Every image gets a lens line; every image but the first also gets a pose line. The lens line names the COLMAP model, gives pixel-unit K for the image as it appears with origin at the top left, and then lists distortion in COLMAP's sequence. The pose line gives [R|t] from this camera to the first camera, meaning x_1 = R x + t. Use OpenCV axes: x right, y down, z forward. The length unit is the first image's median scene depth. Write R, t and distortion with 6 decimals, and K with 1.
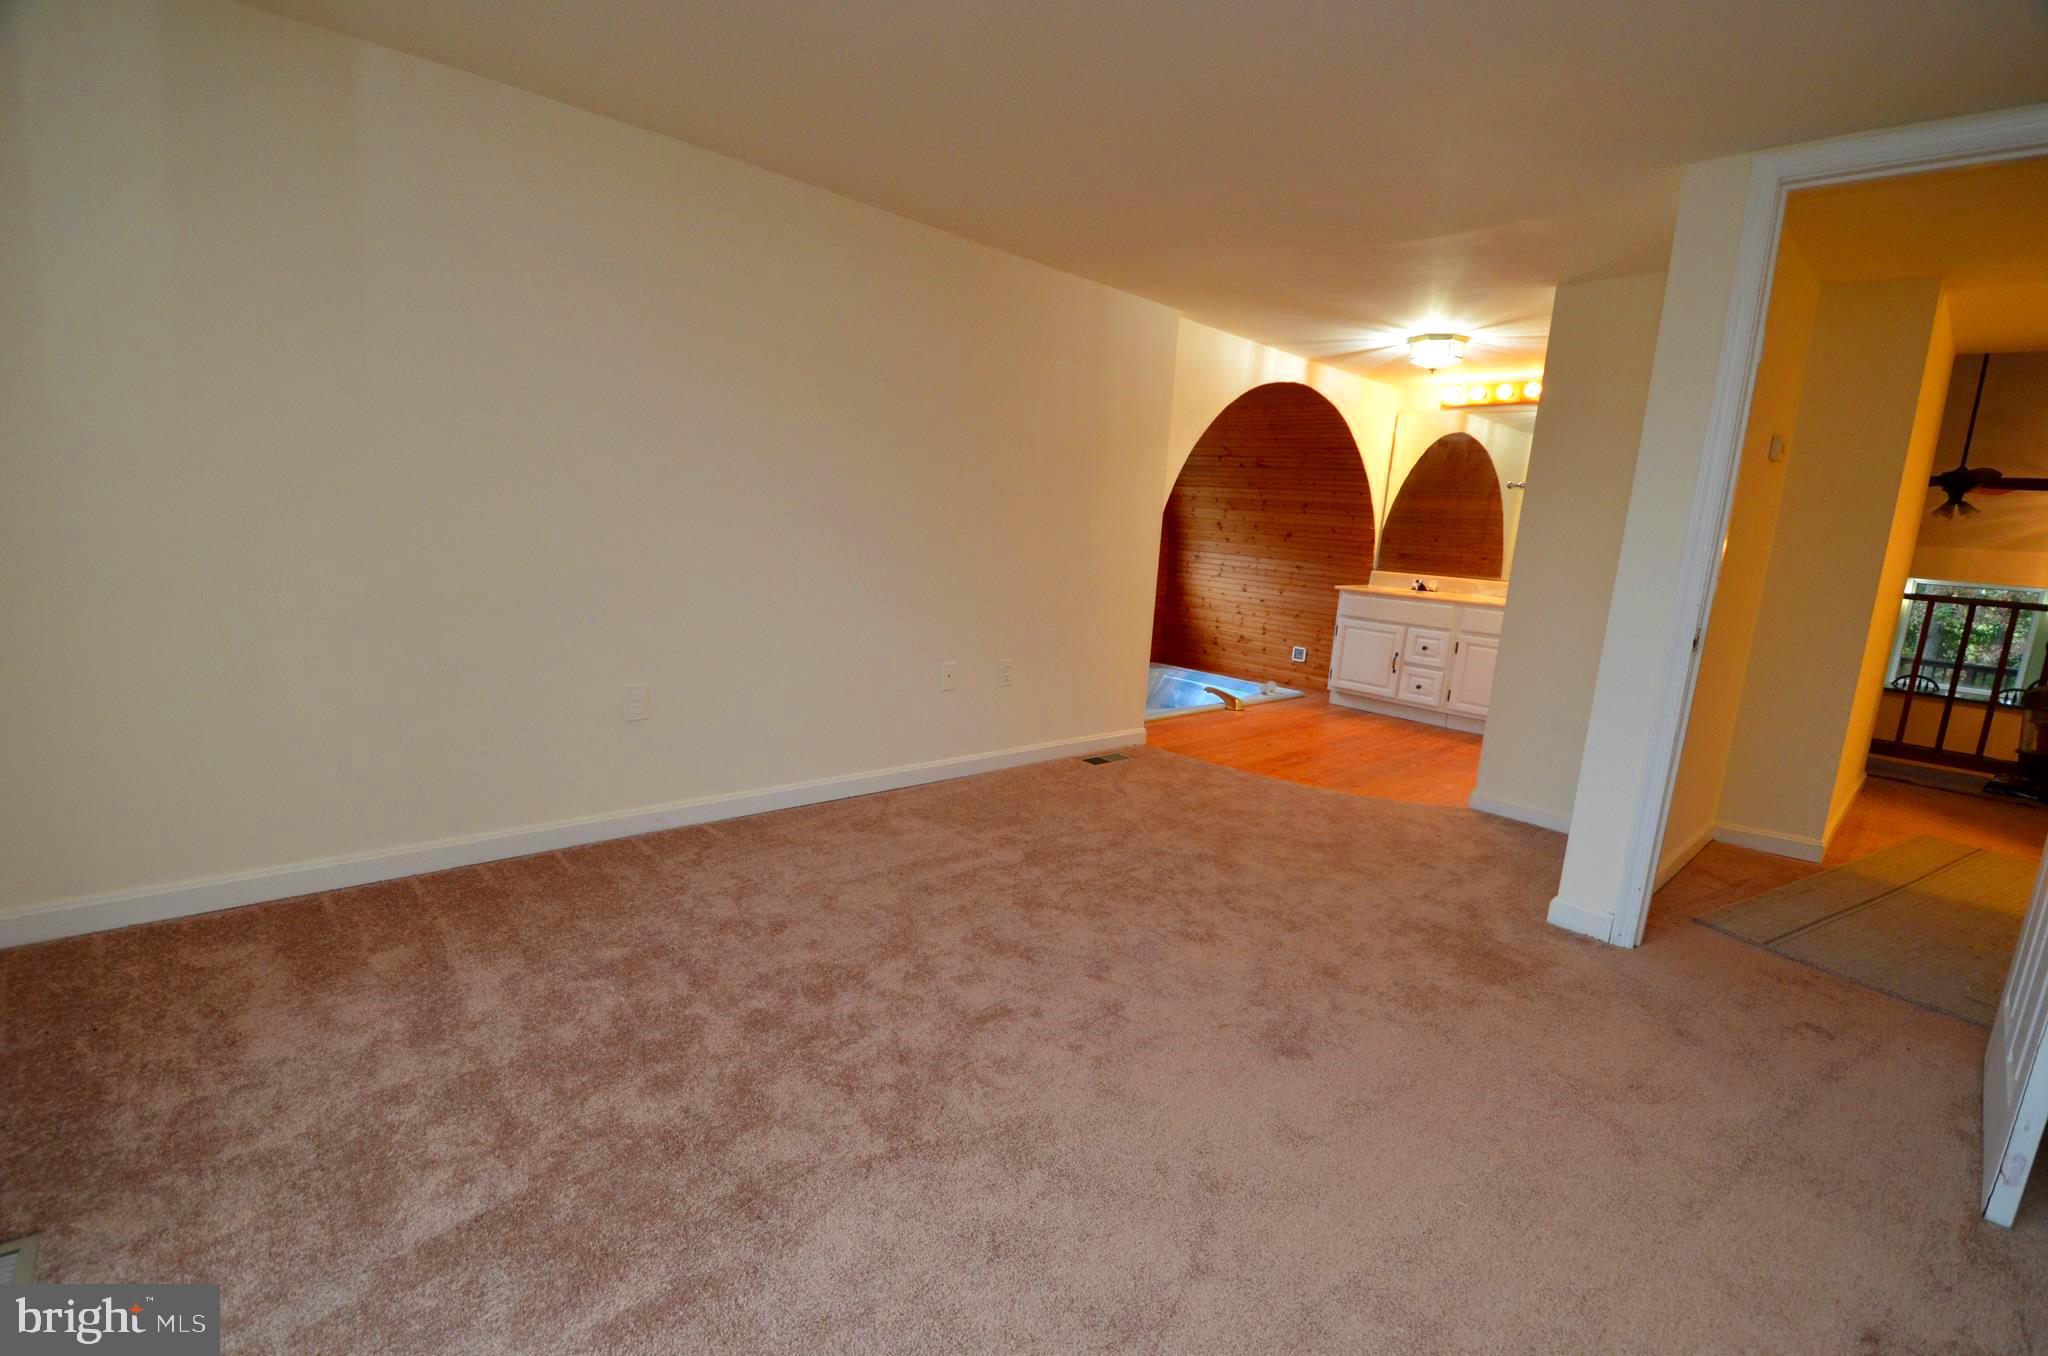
lens RADIAL K [[894.2, 0, 1018.0], [0, 894.2, 684.4], [0, 0, 1]] dist [0.002843, -0.011563]
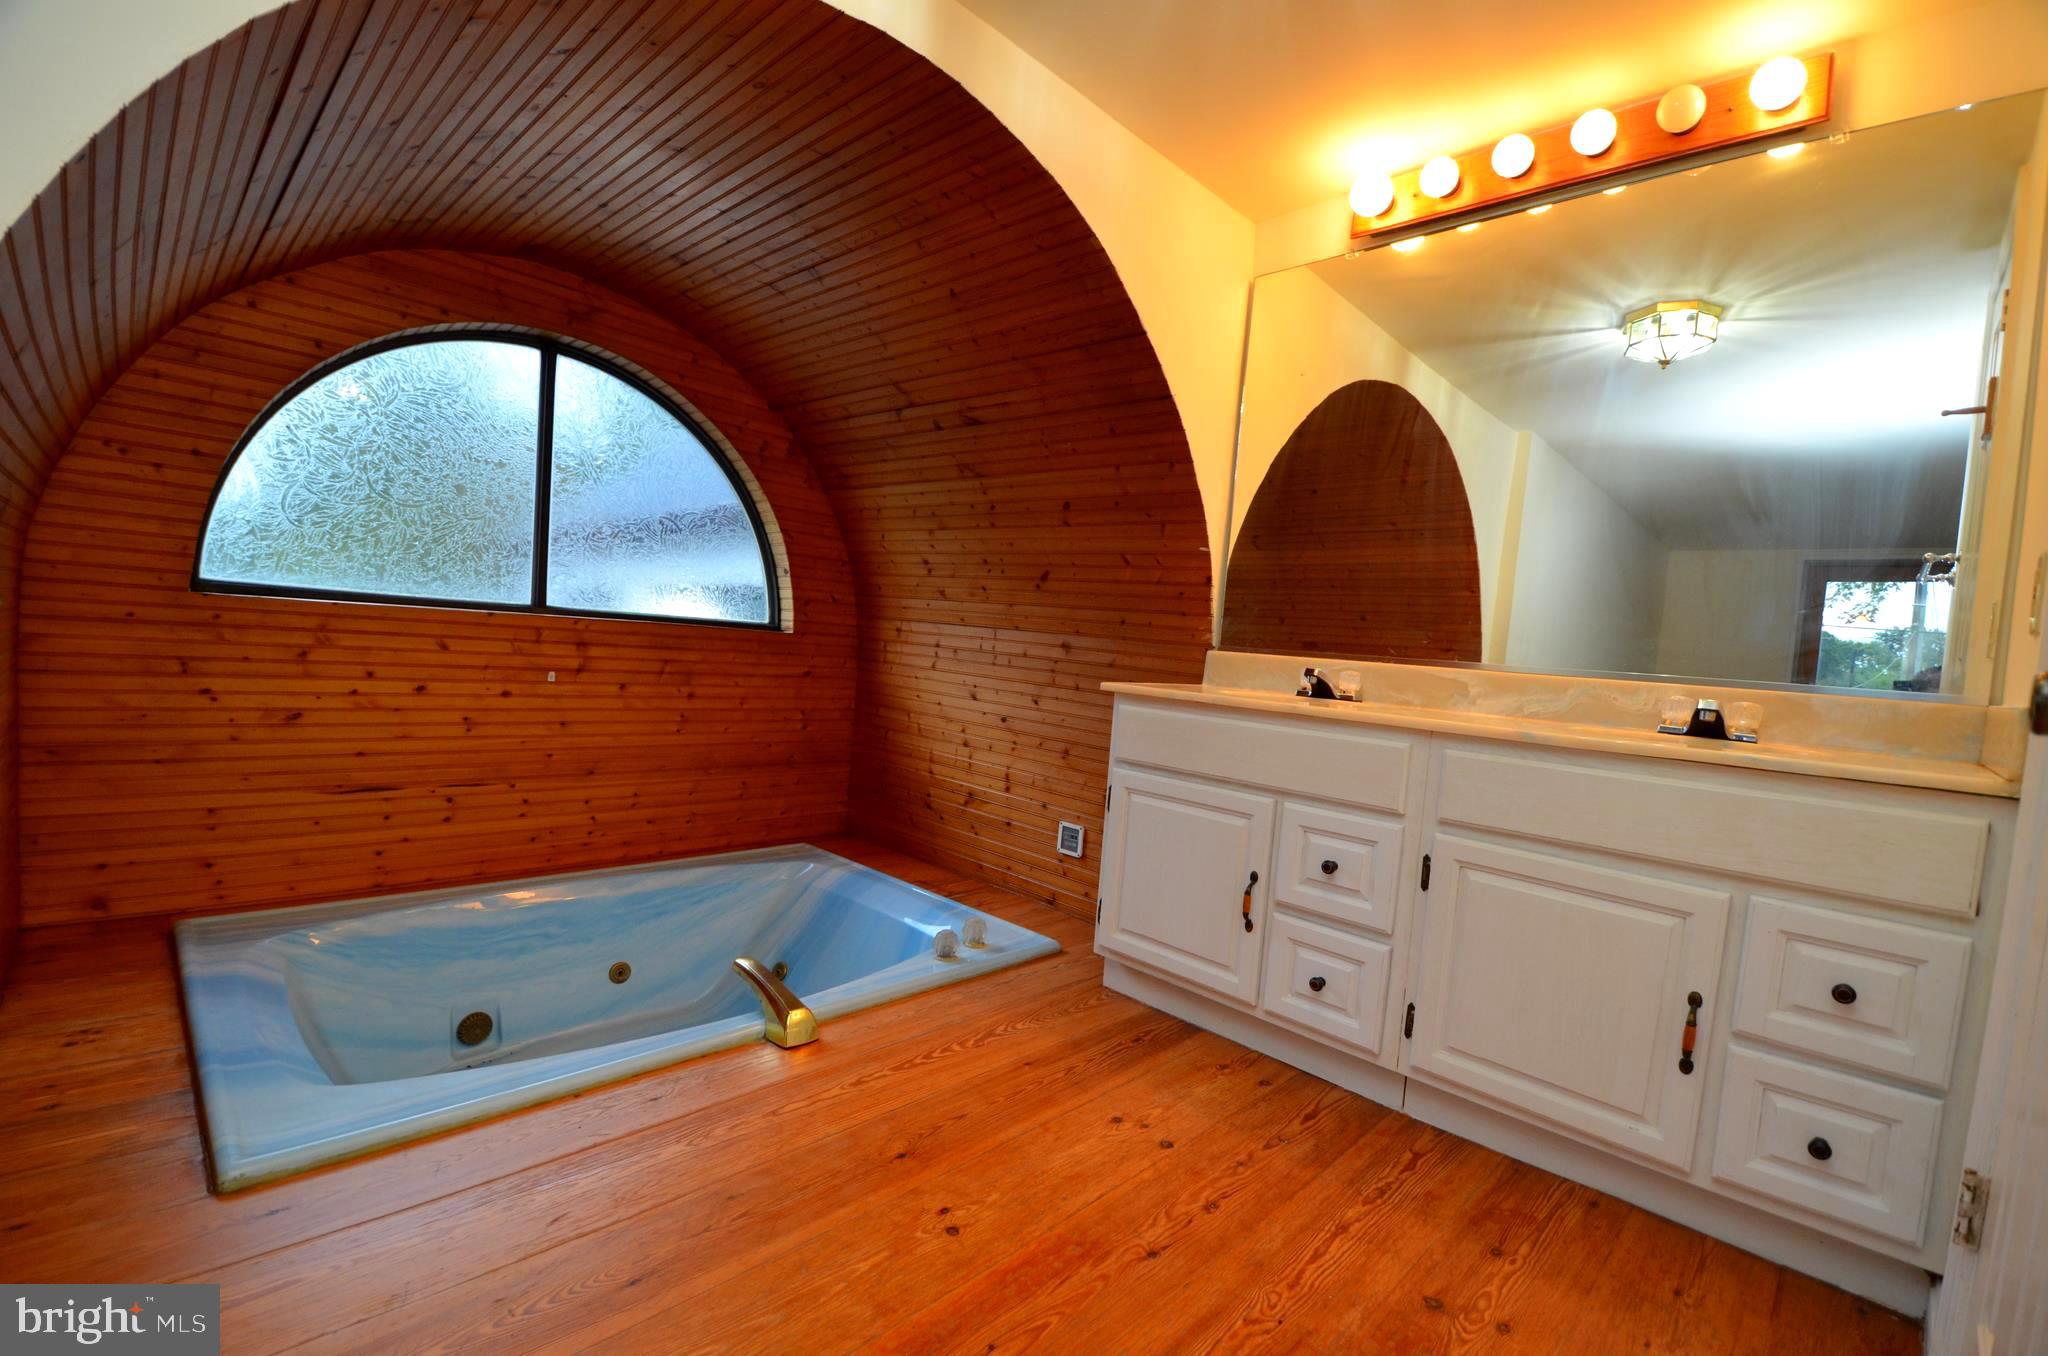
lens RADIAL K [[894.2, 0, 1018.8], [0, 894.2, 682.4], [0, 0, 1]] dist [0.002843, -0.011563]
pose [[0.998093, 0.012664, 0.060414, 0.288148], [-0.004692, 0.991461, -0.130320, -0.058799], [-0.061549, 0.129788, 0.989630, 0.606280]]
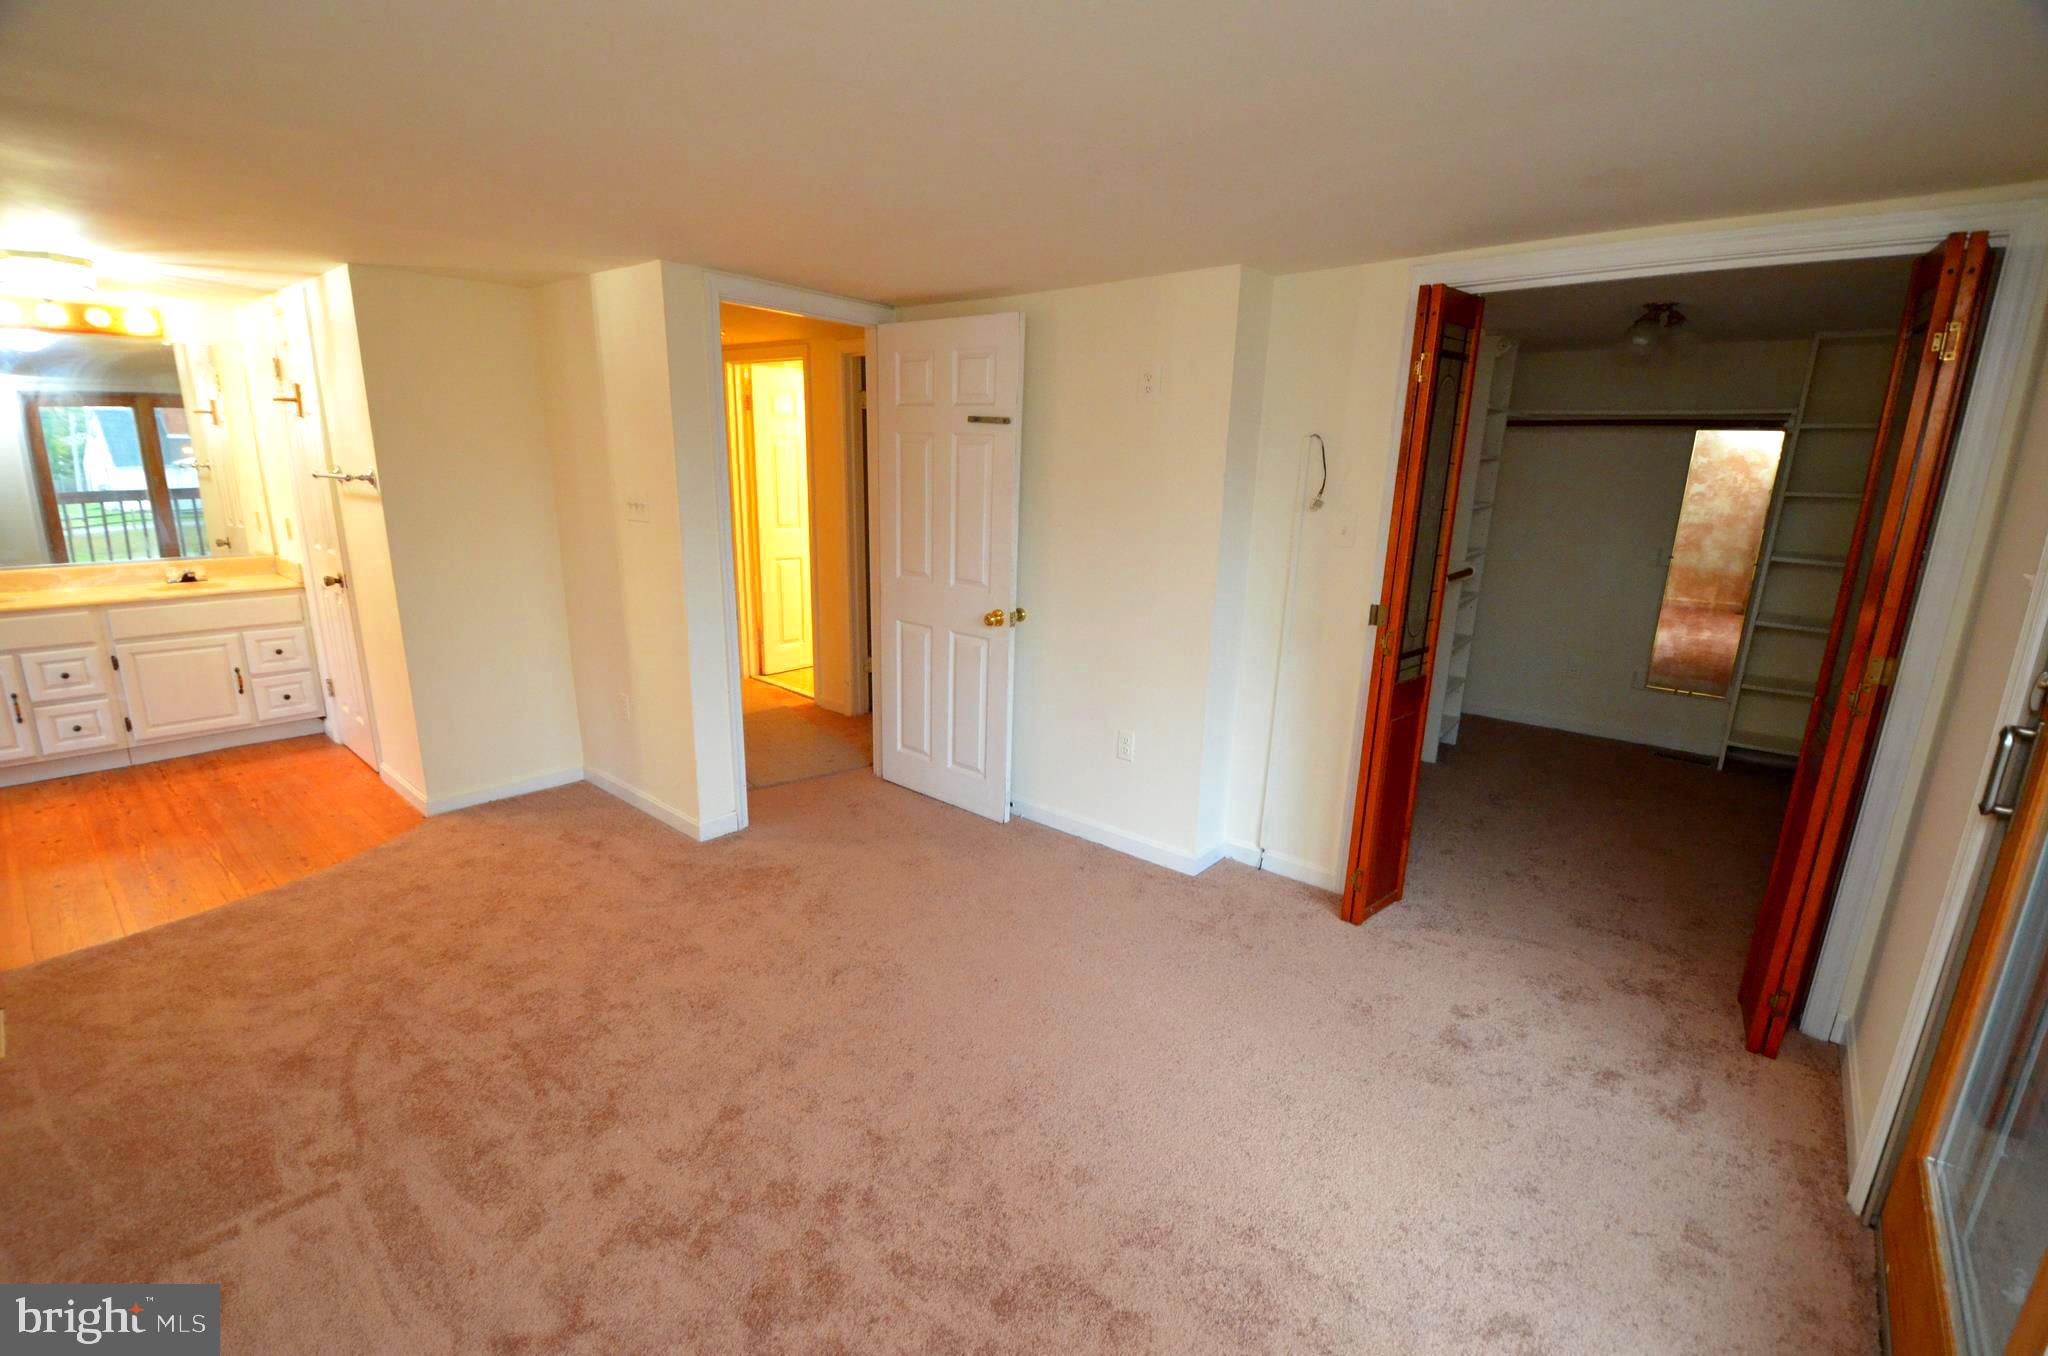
lens RADIAL K [[894.2, 0, 1018.4], [0, 894.2, 694.0], [0, 0, 1]] dist [0.002843, -0.011563]
pose [[-0.118164, -0.316244, 0.941290, -0.282478], [0.147242, 0.931872, 0.331563, -0.136008], [-0.982017, 0.177776, -0.063549, 0.263904]]
